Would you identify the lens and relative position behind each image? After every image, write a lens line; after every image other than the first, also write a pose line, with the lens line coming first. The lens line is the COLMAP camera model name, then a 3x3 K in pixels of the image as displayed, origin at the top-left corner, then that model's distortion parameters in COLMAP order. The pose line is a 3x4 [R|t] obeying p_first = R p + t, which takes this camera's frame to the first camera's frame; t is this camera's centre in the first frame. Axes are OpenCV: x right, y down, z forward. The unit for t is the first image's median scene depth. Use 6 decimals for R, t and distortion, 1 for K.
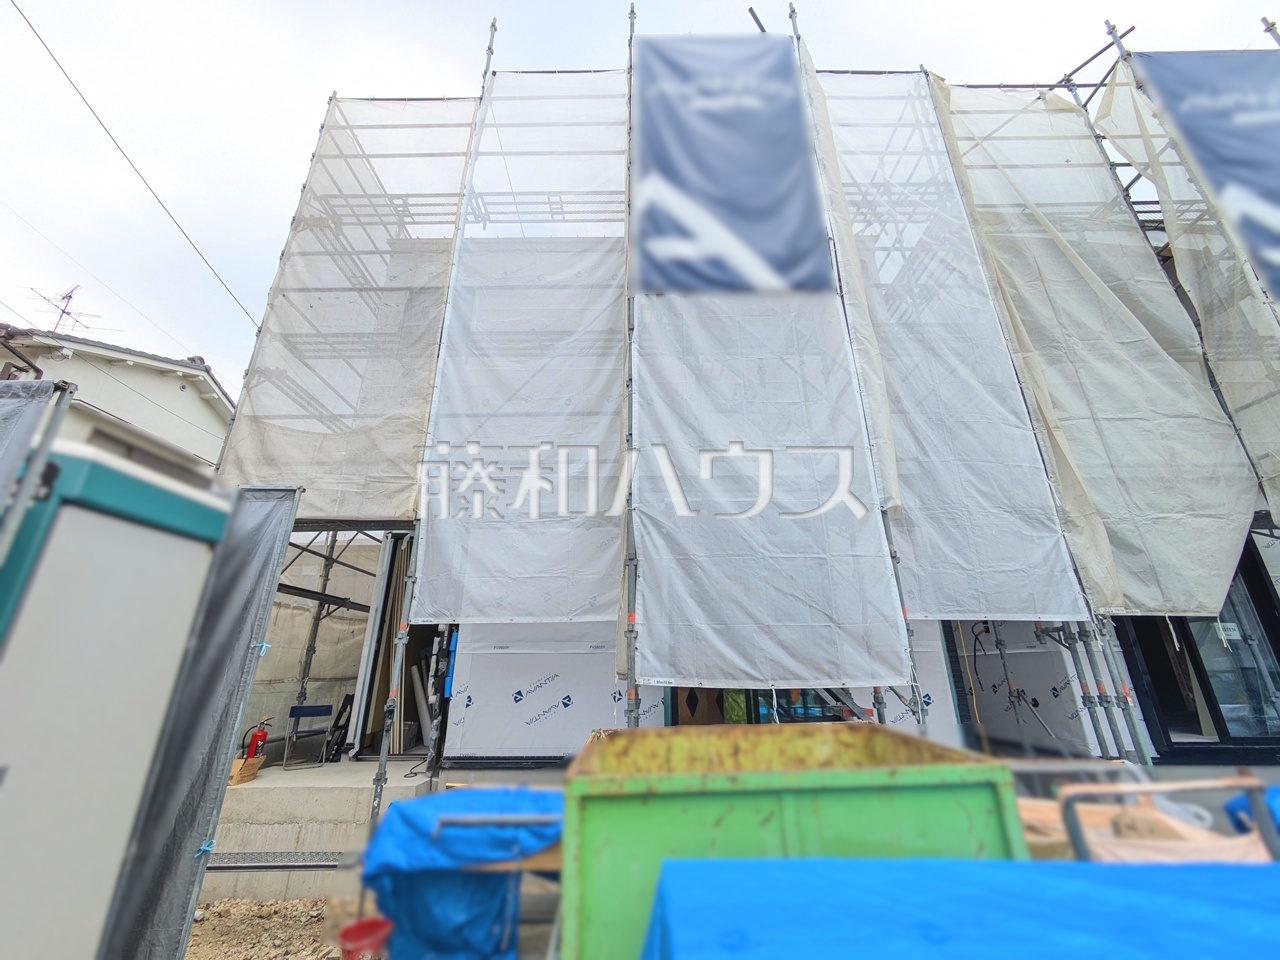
lens RADIAL K [[512.8, 0, 642.0], [0, 512.8, 473.0], [0, 0, 1]] dist [0.011708, -0.001284]
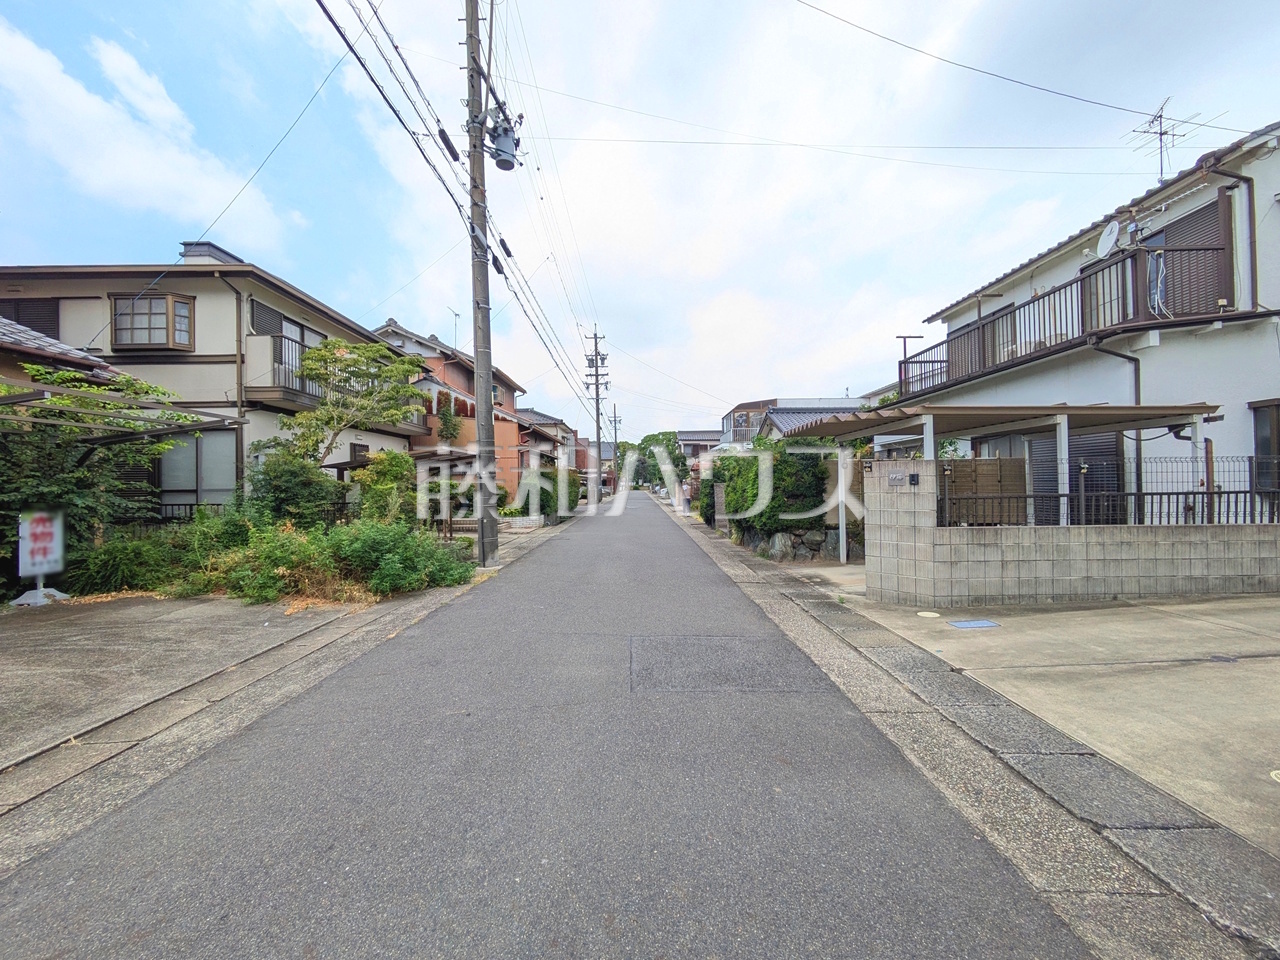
lens RADIAL K [[512.8, 0, 641.8], [0, 512.8, 482.1], [0, 0, 1]] dist [0.011708, -0.001284]
pose [[0.008077, -0.005035, -0.999955, -0.344561], [0.369530, 0.929217, -0.001694, -0.151879], [0.929184, -0.369500, 0.009366, -0.458399]]
